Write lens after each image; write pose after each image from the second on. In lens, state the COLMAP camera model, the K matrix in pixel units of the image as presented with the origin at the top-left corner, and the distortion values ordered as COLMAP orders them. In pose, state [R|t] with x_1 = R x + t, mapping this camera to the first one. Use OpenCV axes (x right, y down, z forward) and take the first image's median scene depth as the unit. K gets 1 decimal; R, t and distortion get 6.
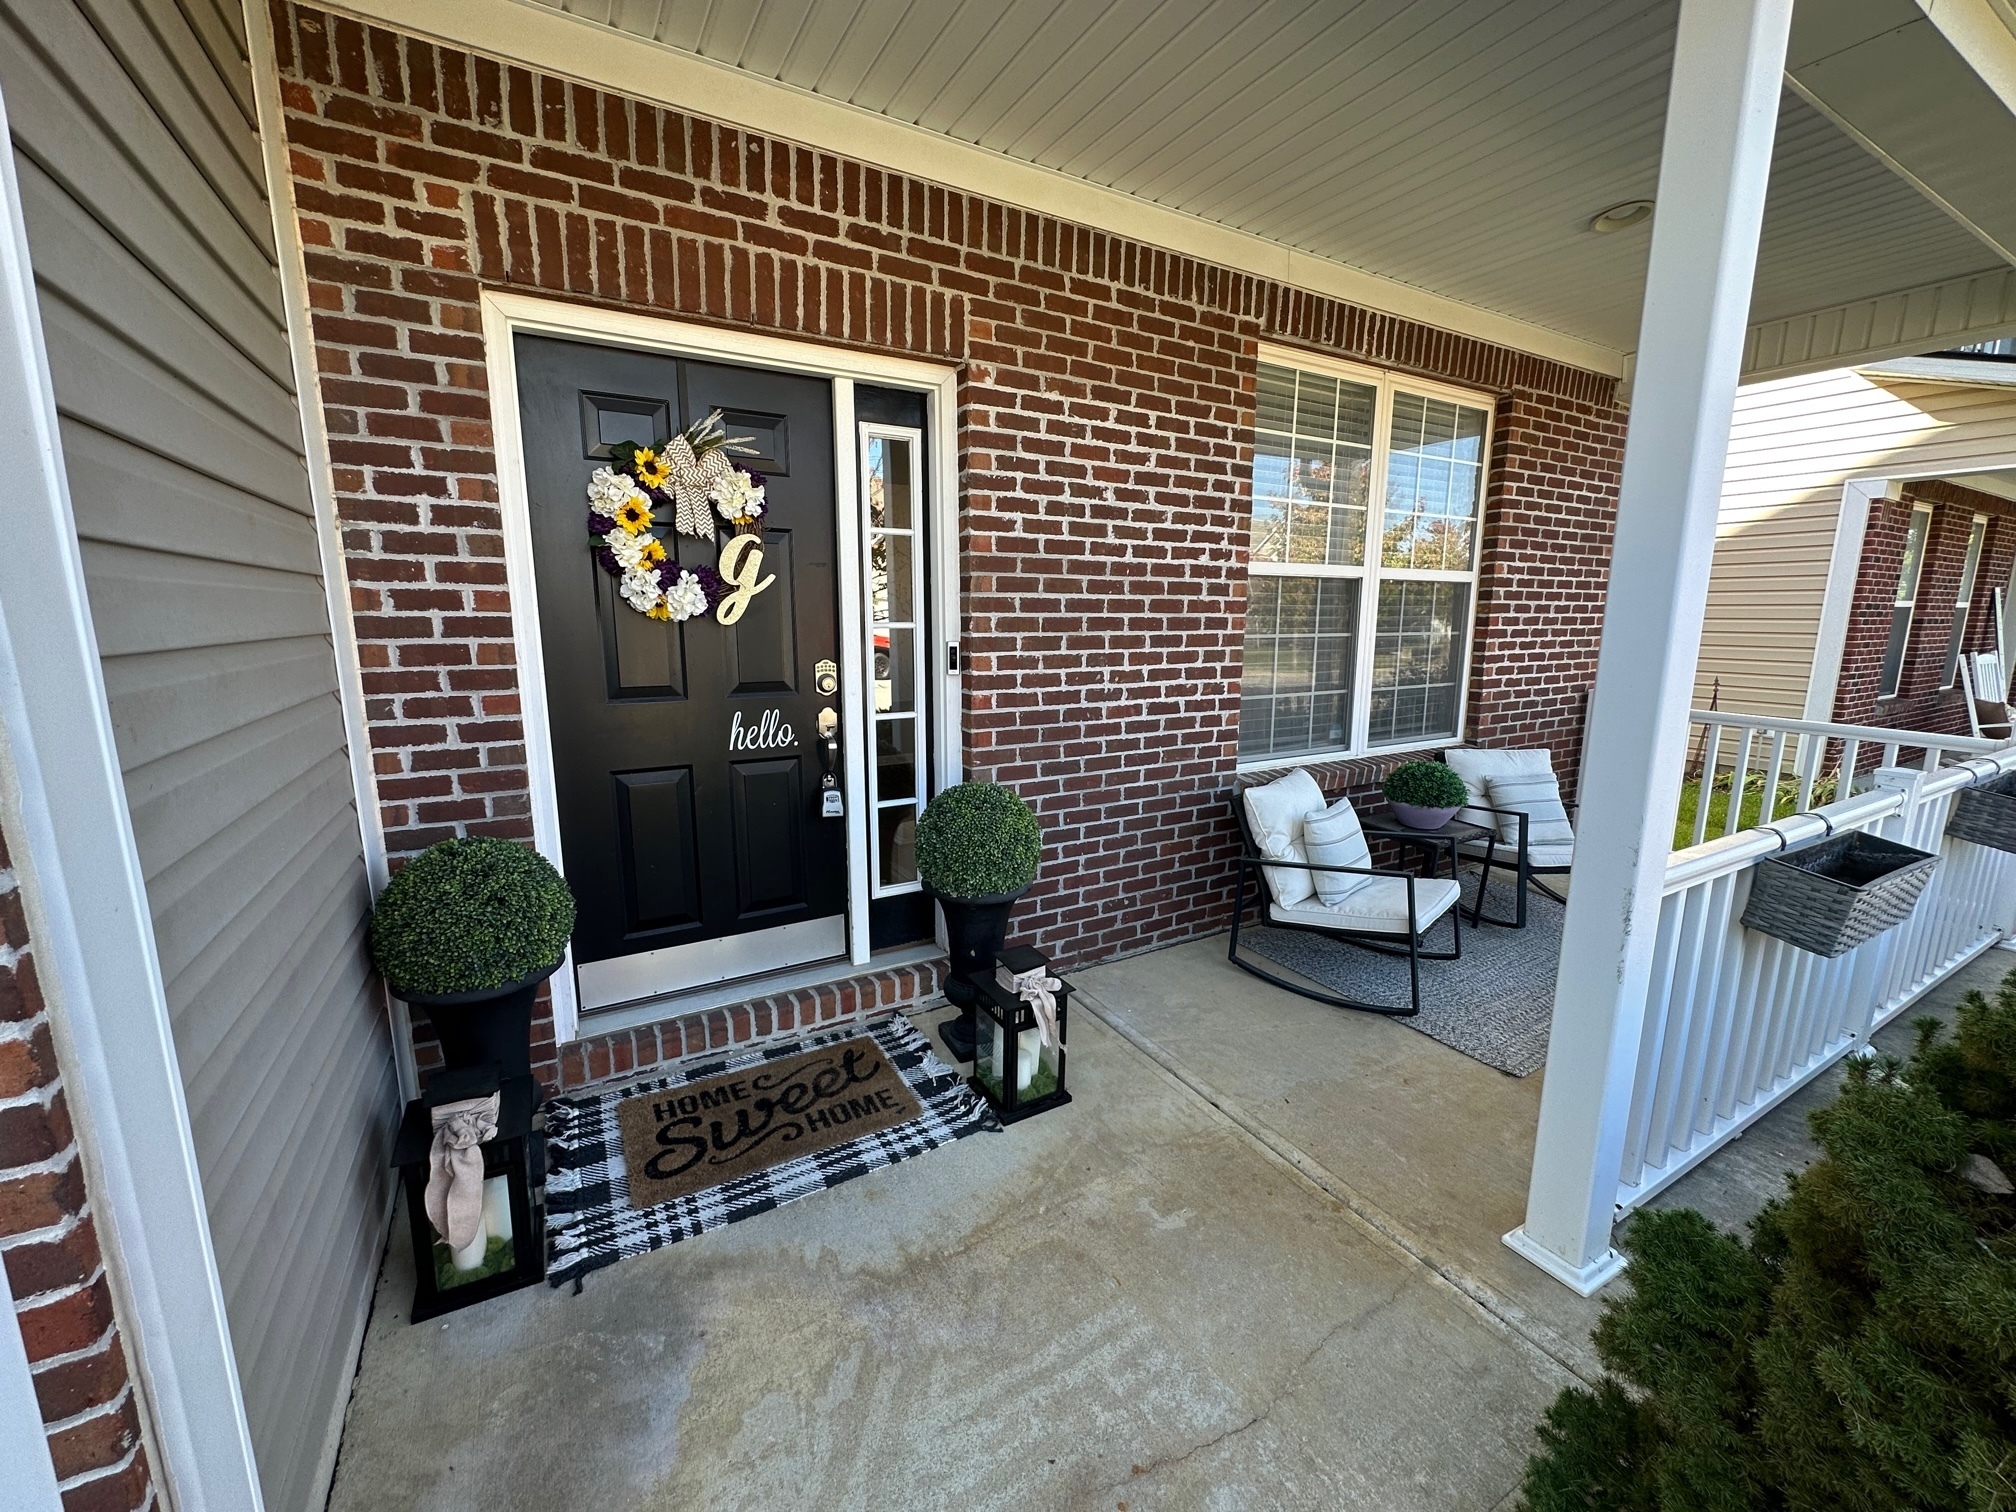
lens RADIAL K [[806.2, 0, 1007.4], [0, 806.2, 747.2], [0, 0, 1]] dist [0.001758, -0.000053]
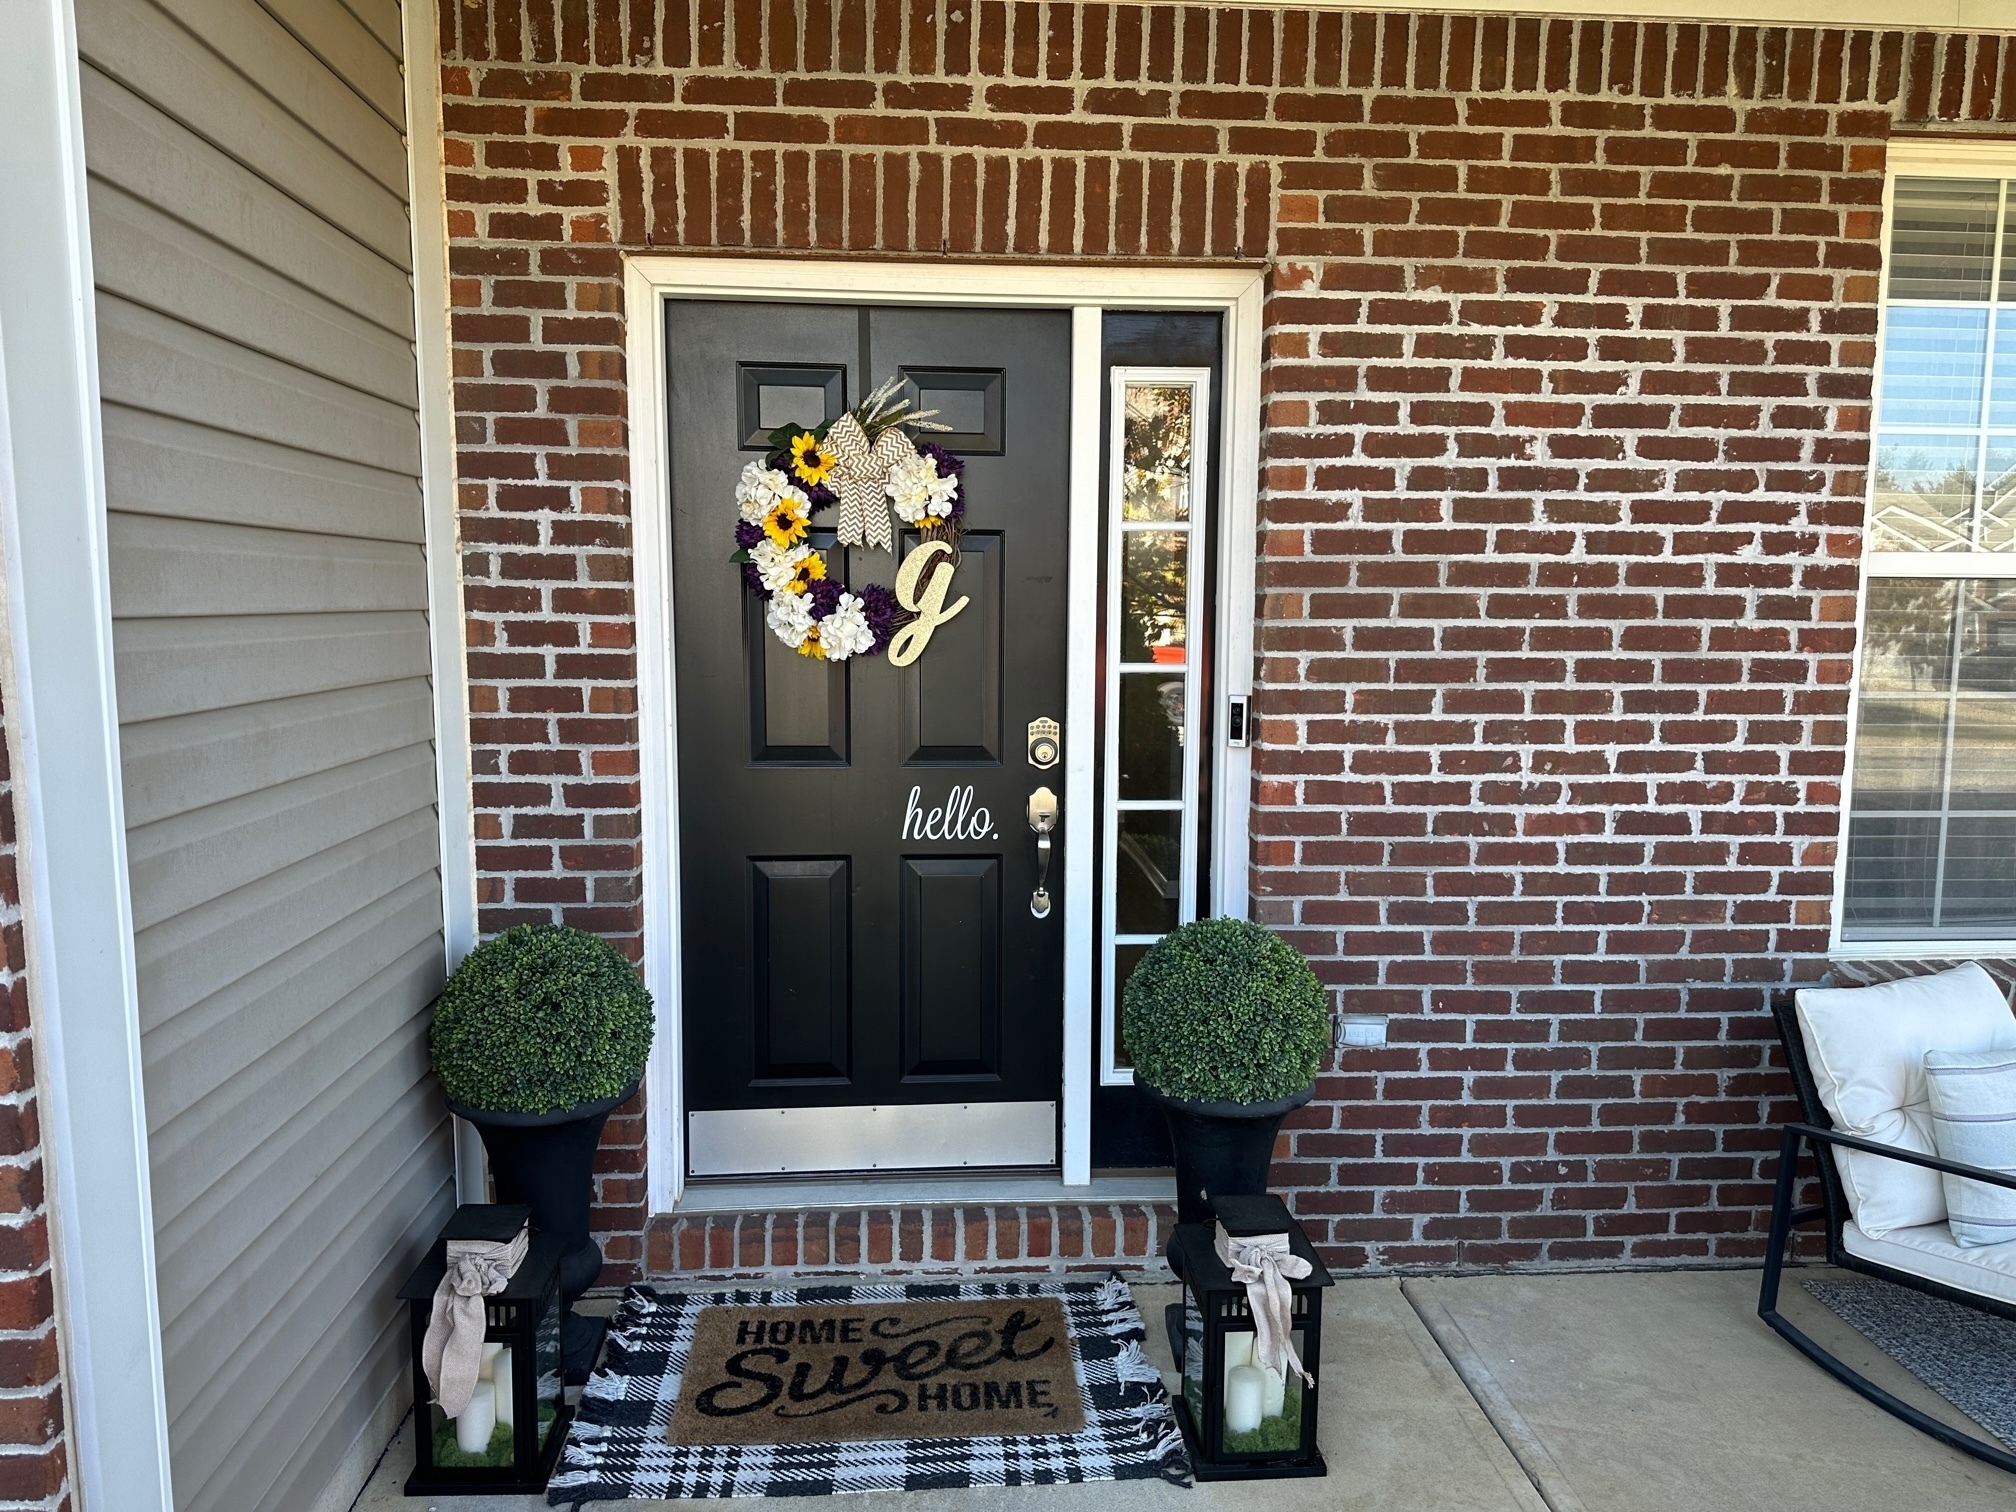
lens RADIAL K [[1422.8, 0, 1008.0], [0, 1422.8, 756.0], [0, 0, 1]] dist [0.082021, -0.122387]
pose [[0.899142, 0.052300, -0.434520, 0.286960], [-0.076790, 0.996285, -0.038986, -0.028870], [0.430867, 0.068421, 0.899818, -0.089209]]
